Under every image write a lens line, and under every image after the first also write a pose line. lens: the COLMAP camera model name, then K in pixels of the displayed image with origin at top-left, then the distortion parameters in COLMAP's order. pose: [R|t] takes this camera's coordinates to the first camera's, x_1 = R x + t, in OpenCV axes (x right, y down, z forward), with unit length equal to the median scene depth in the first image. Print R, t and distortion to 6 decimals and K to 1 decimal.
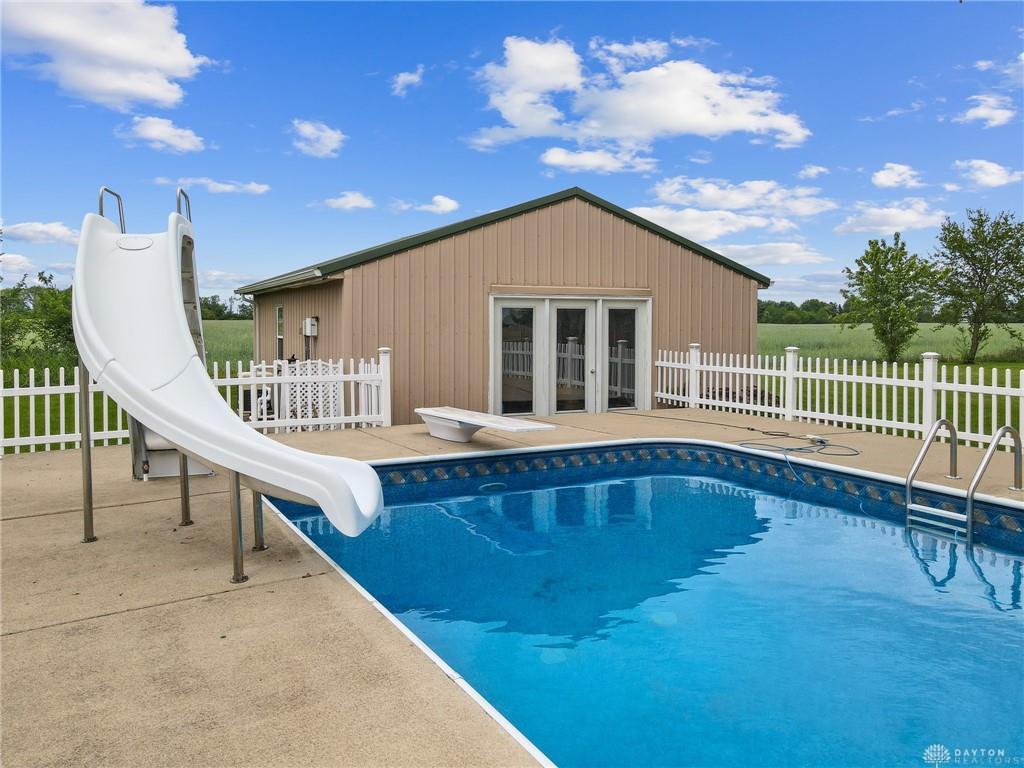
lens RADIAL K [[761.1, 0, 512.0], [0, 761.1, 384.0], [0, 0, 1]] dist [0.014234, 0.011573]
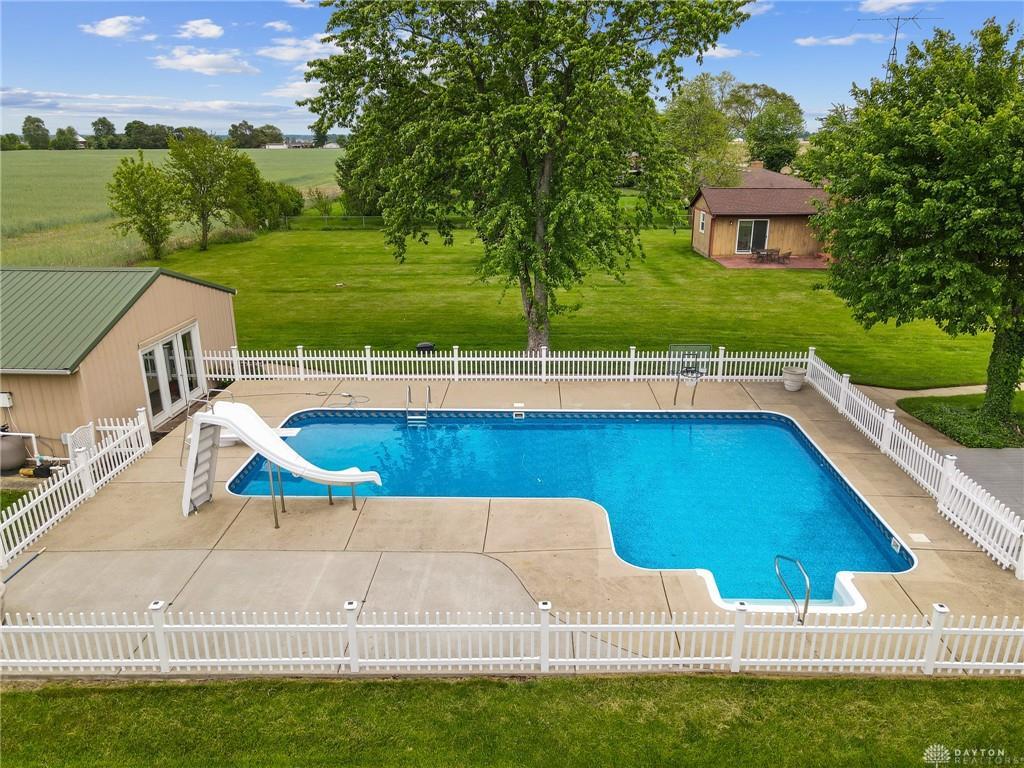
lens RADIAL K [[761.1, 0, 512.0], [0, 761.1, 384.0], [0, 0, 1]] dist [0.014234, 0.011573]
pose [[0.489862, -0.280005, 0.825610, -0.969193], [0.064760, 0.956089, 0.285832, -0.447488], [-0.869391, -0.086551, 0.486485, -0.471572]]
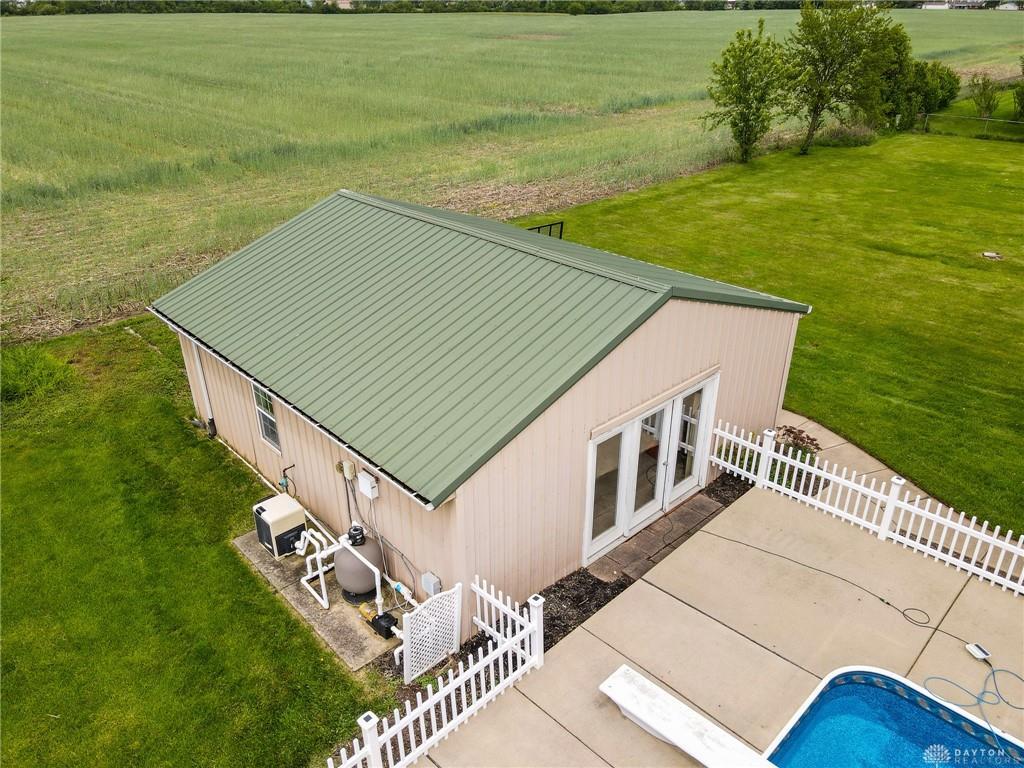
lens RADIAL K [[722.6, 0, 506.3], [0, 722.6, 375.1], [0, 0, 1]] dist [0.003630, -0.002046]
pose [[0.957979, -0.150123, 0.244415, -0.303852], [0.038666, 0.911913, 0.408558, -0.516089], [-0.284219, -0.381940, 0.879399, 0.309911]]
